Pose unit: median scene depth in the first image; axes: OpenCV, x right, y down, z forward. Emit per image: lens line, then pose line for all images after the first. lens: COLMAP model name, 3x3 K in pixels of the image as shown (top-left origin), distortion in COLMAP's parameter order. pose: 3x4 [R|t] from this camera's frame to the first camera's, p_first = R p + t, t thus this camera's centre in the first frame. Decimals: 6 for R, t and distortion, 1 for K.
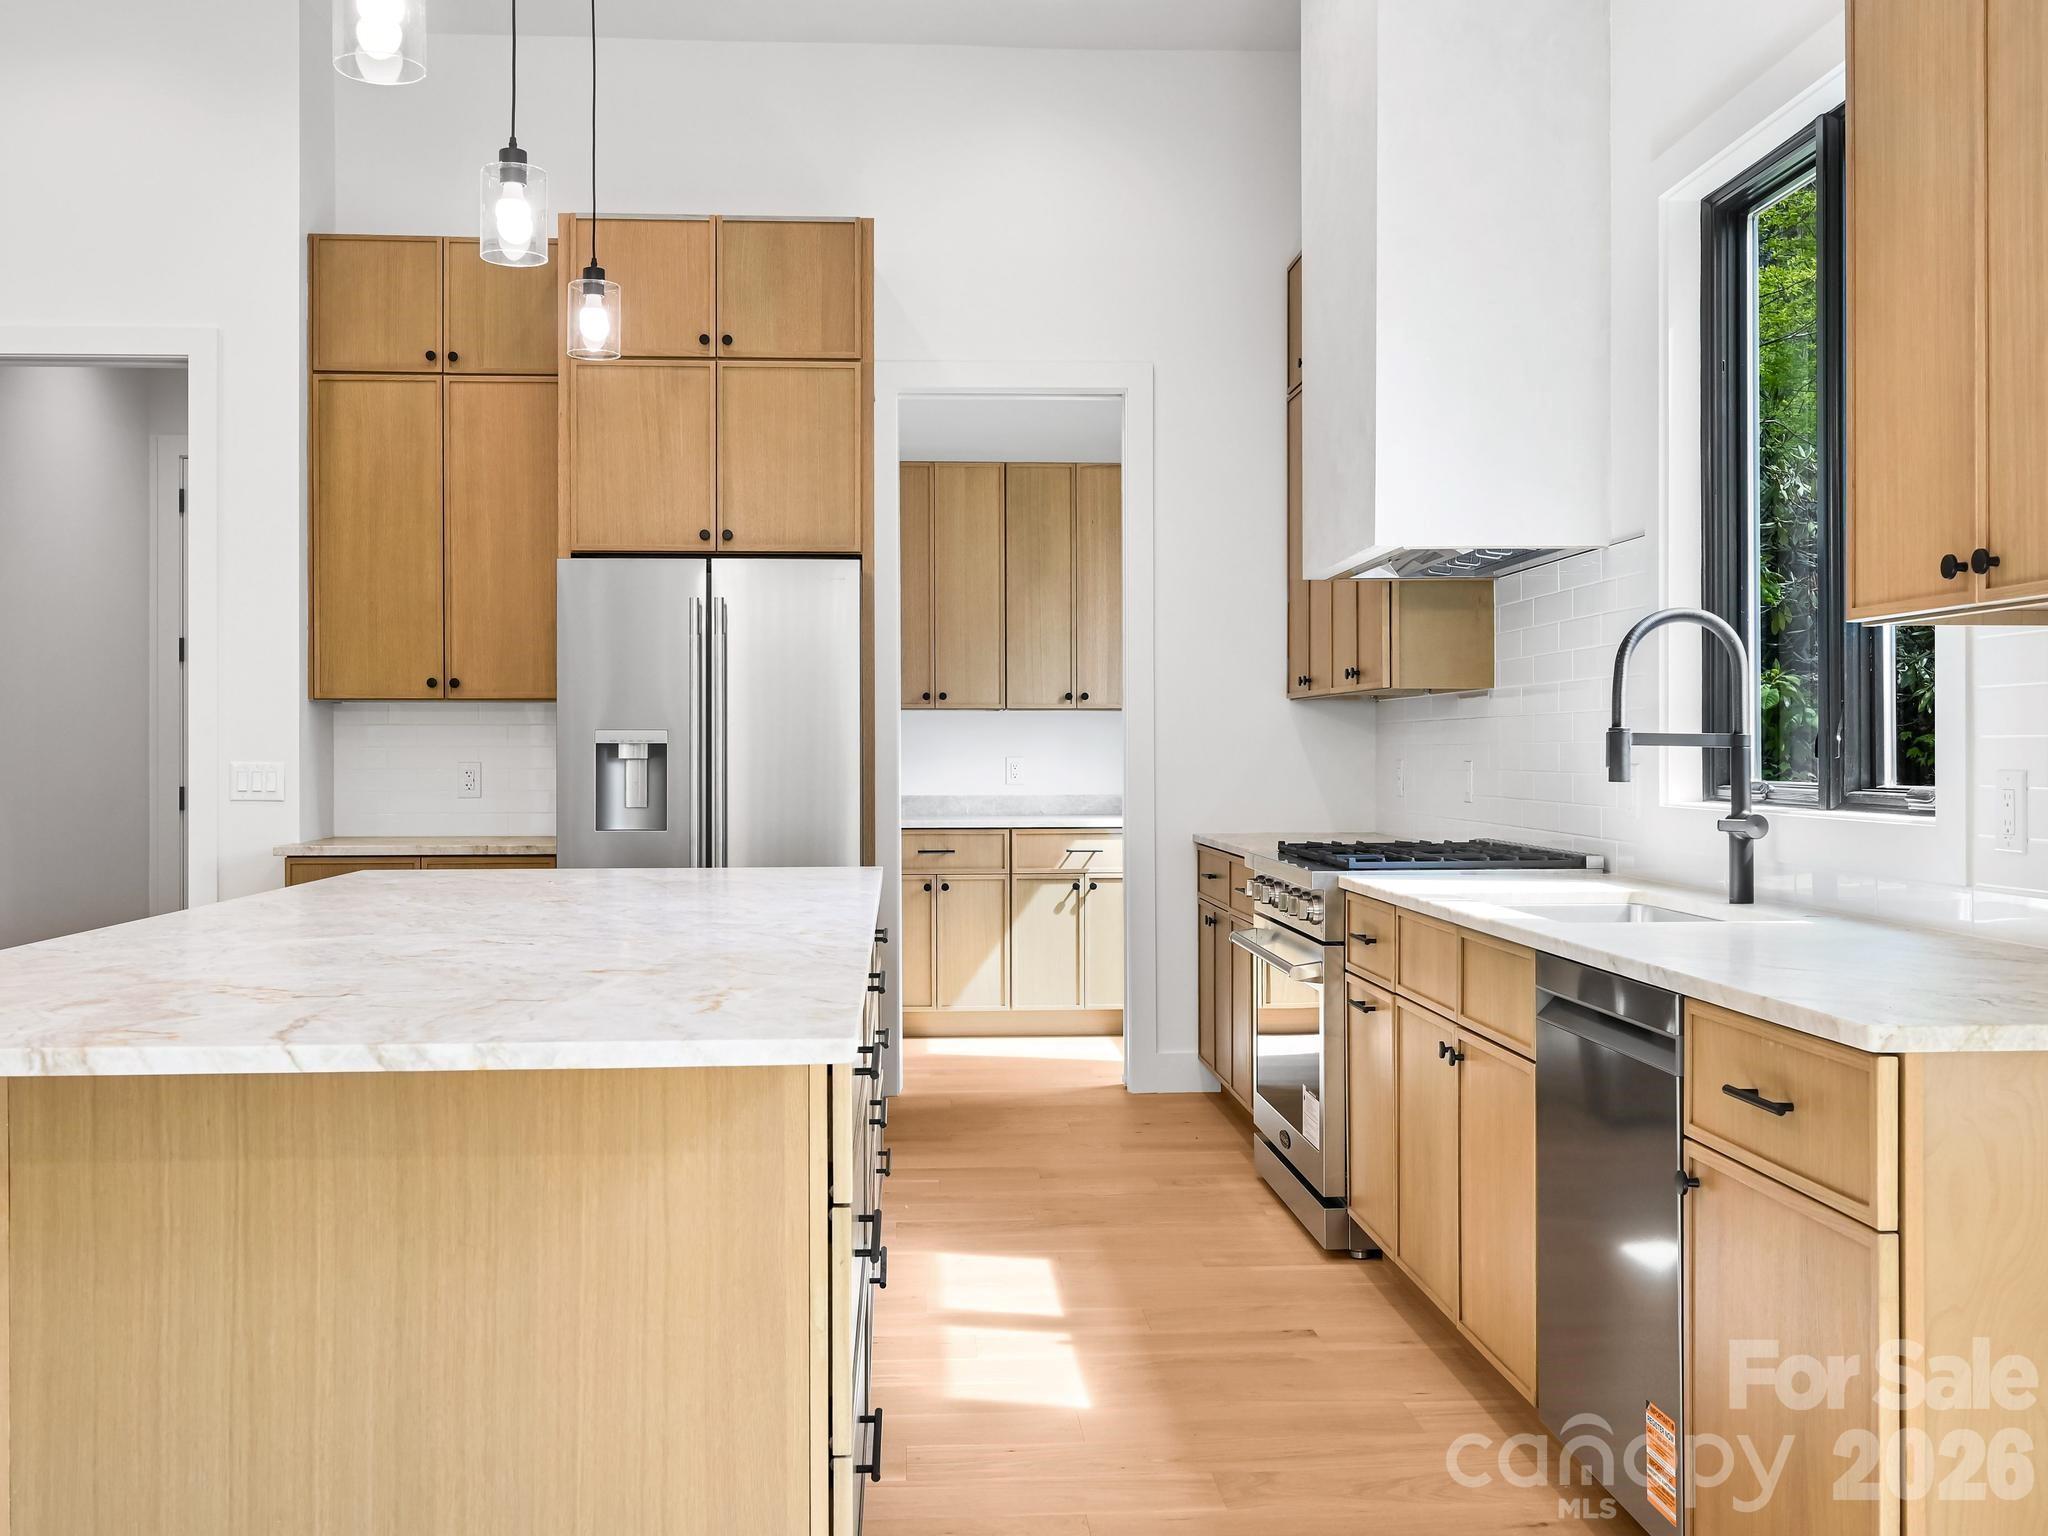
lens RADIAL K [[1684.8, 0, 1022.8], [0, 1684.8, 763.0], [0, 0, 1]] dist [-0.003027, -0.000086]
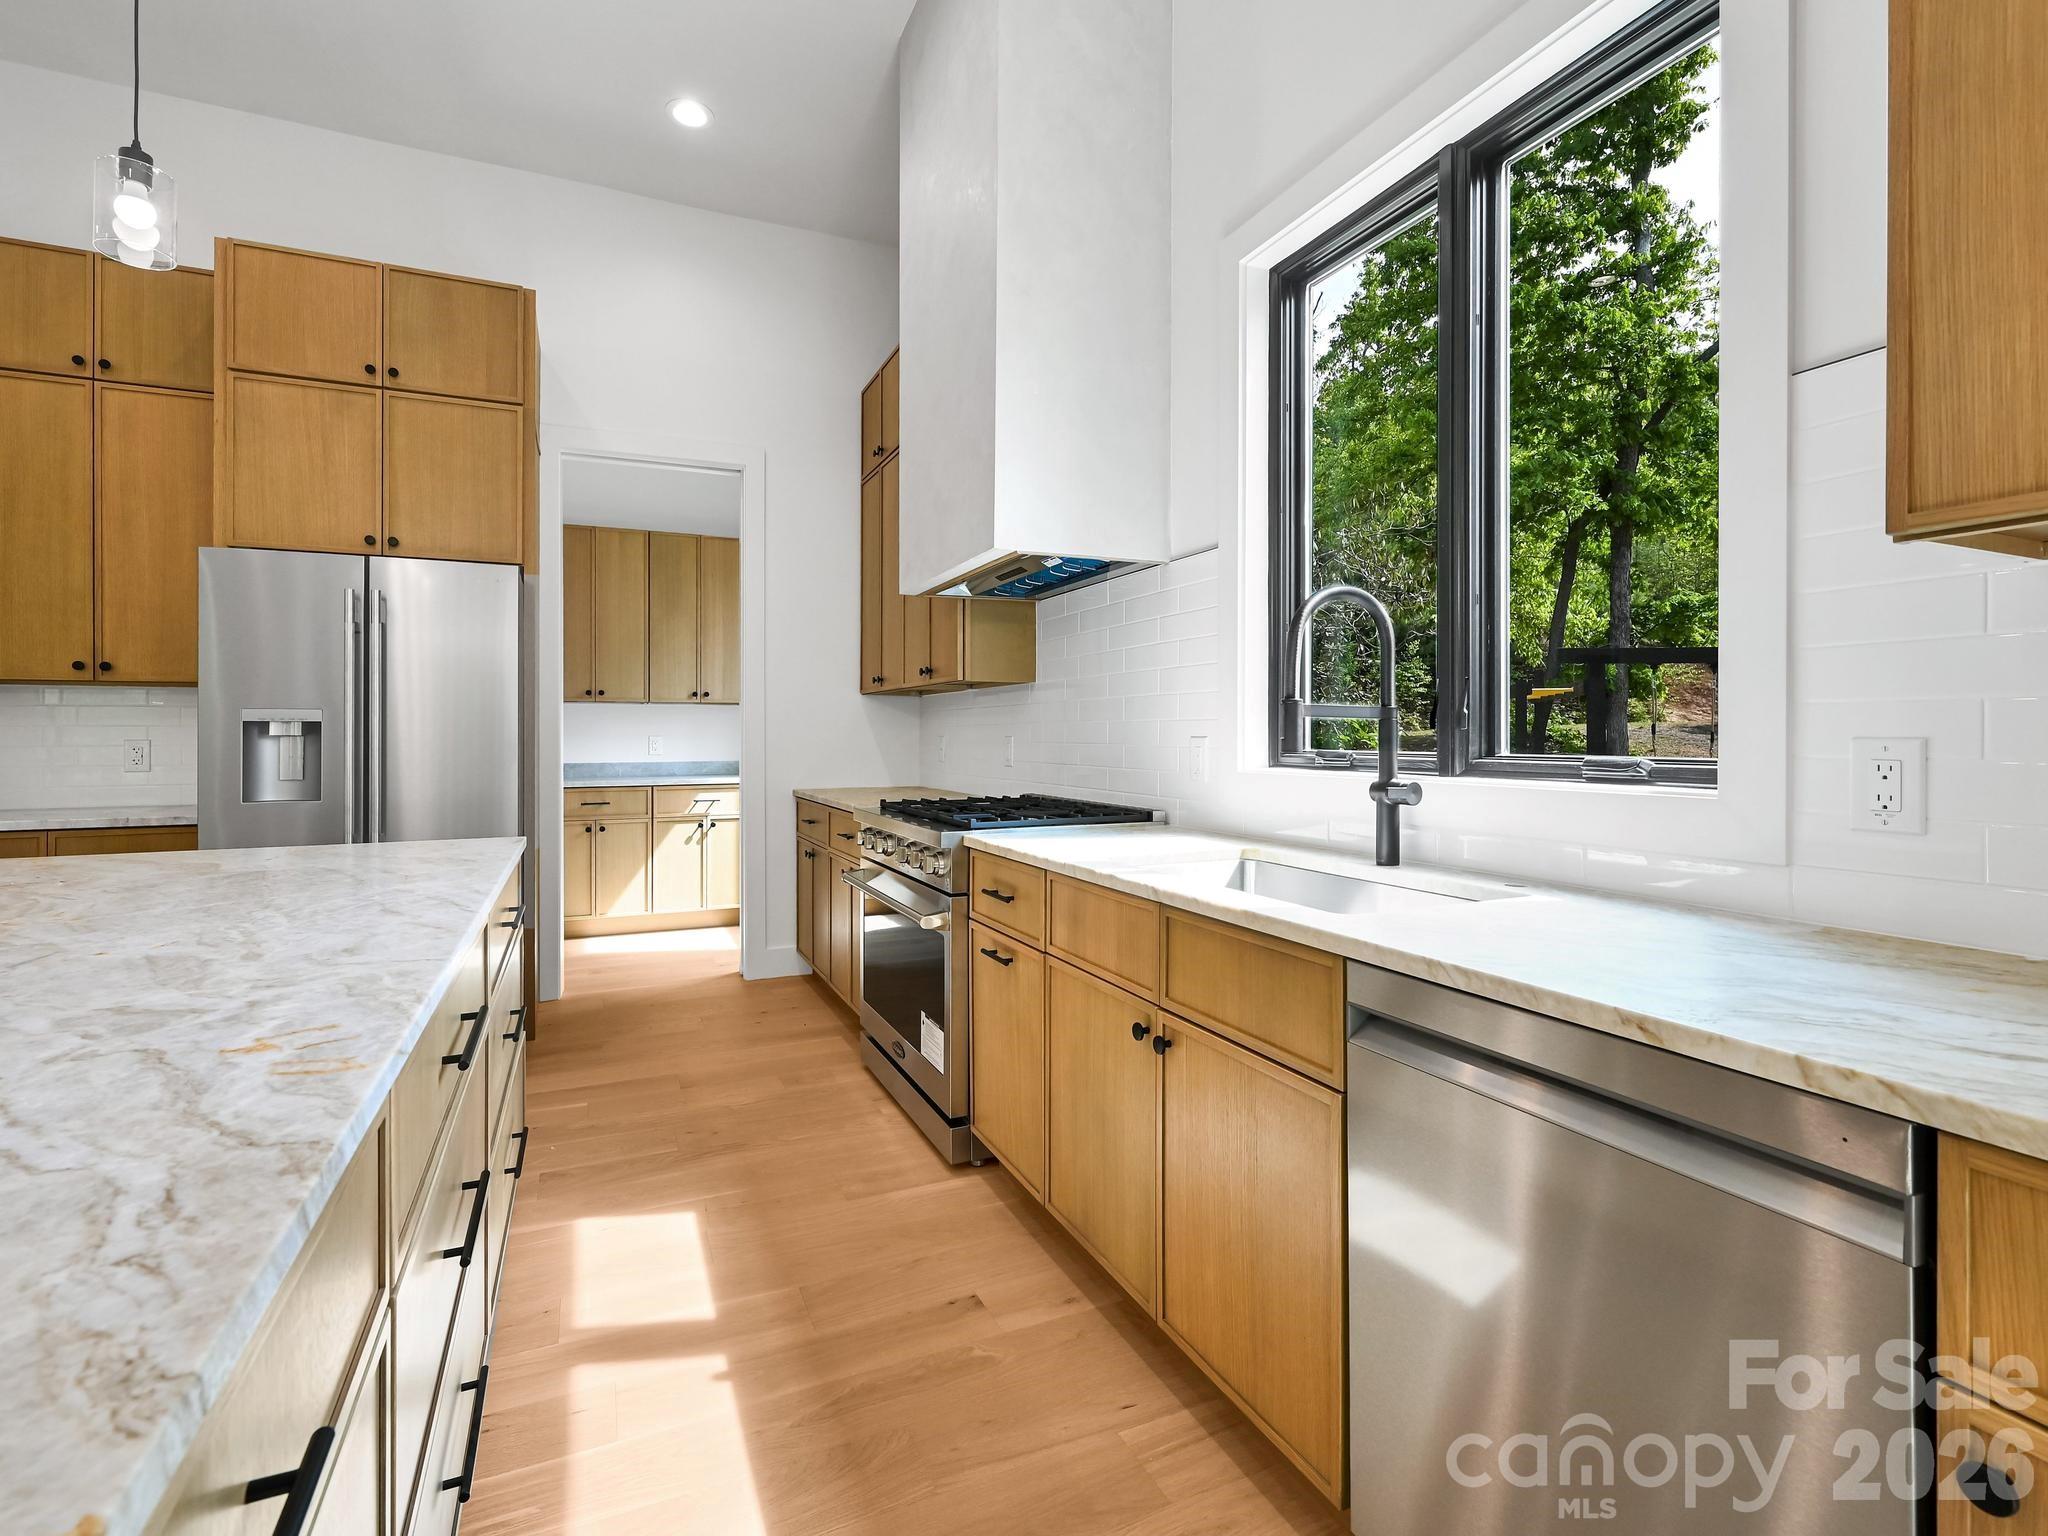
lens RADIAL K [[955.4, 0, 1013.0], [0, 955.4, 724.8], [0, 0, 1]] dist [-0.002323, 0.001479]
pose [[0.937570, 0.003126, 0.347784, -0.004377], [0.002532, 0.999872, -0.015813, 0.001626], [-0.347789, 0.015706, 0.937441, 0.254434]]
